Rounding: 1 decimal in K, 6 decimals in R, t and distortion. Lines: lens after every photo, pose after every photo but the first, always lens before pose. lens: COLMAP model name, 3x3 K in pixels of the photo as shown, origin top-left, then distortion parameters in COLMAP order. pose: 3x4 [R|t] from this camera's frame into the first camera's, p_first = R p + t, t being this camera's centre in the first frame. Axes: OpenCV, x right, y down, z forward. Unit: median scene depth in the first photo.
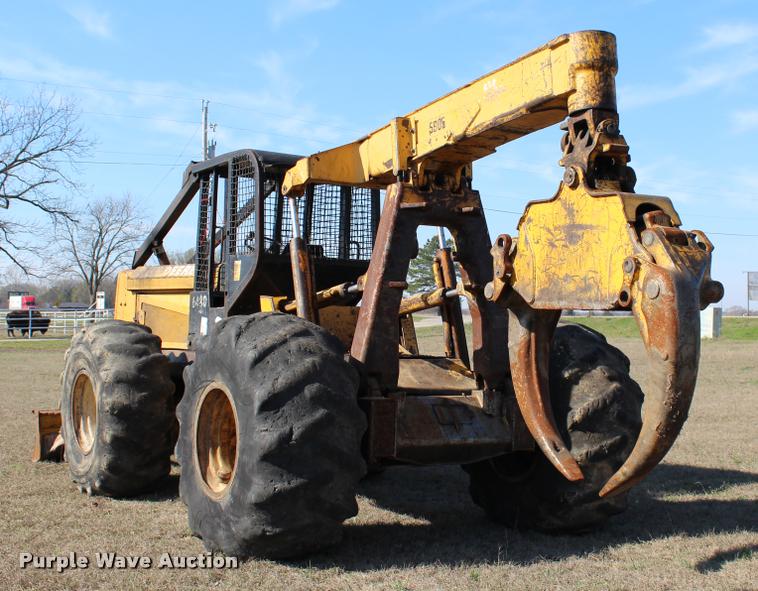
lens RADIAL K [[1279.1, 0, 378.2], [0, 1279.1, 296.6], [0, 0, 1]] dist [-0.030588, 0.000000]
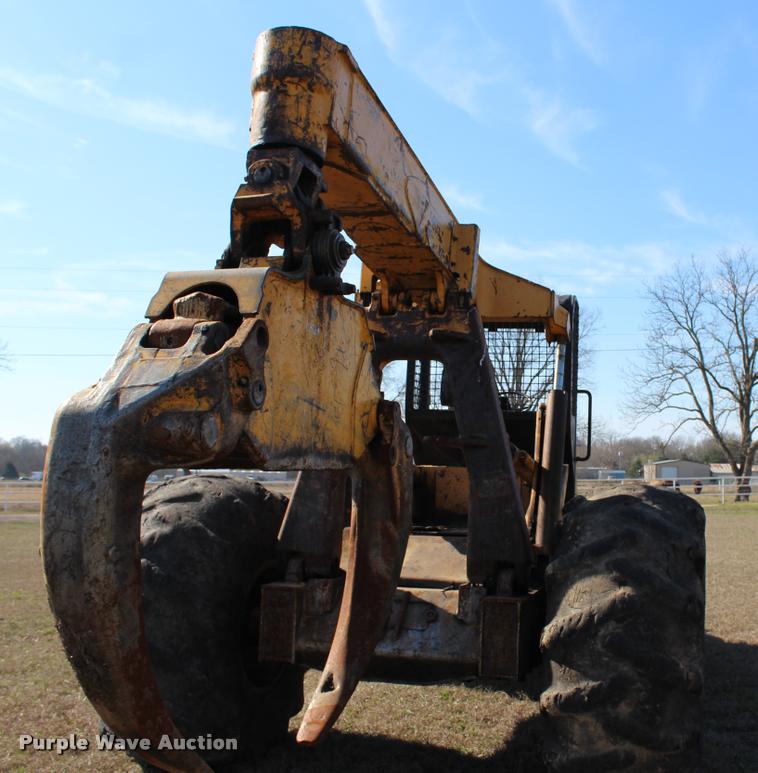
lens RADIAL K [[997.2, 0, 430.2], [0, 997.2, 409.1], [0, 0, 1]] dist [-0.101754, 0.000000]
pose [[0.693283, -0.048765, -0.719014, 0.523828], [0.007144, 0.998124, -0.060806, 0.010304], [0.720630, 0.037019, 0.692330, 0.667608]]
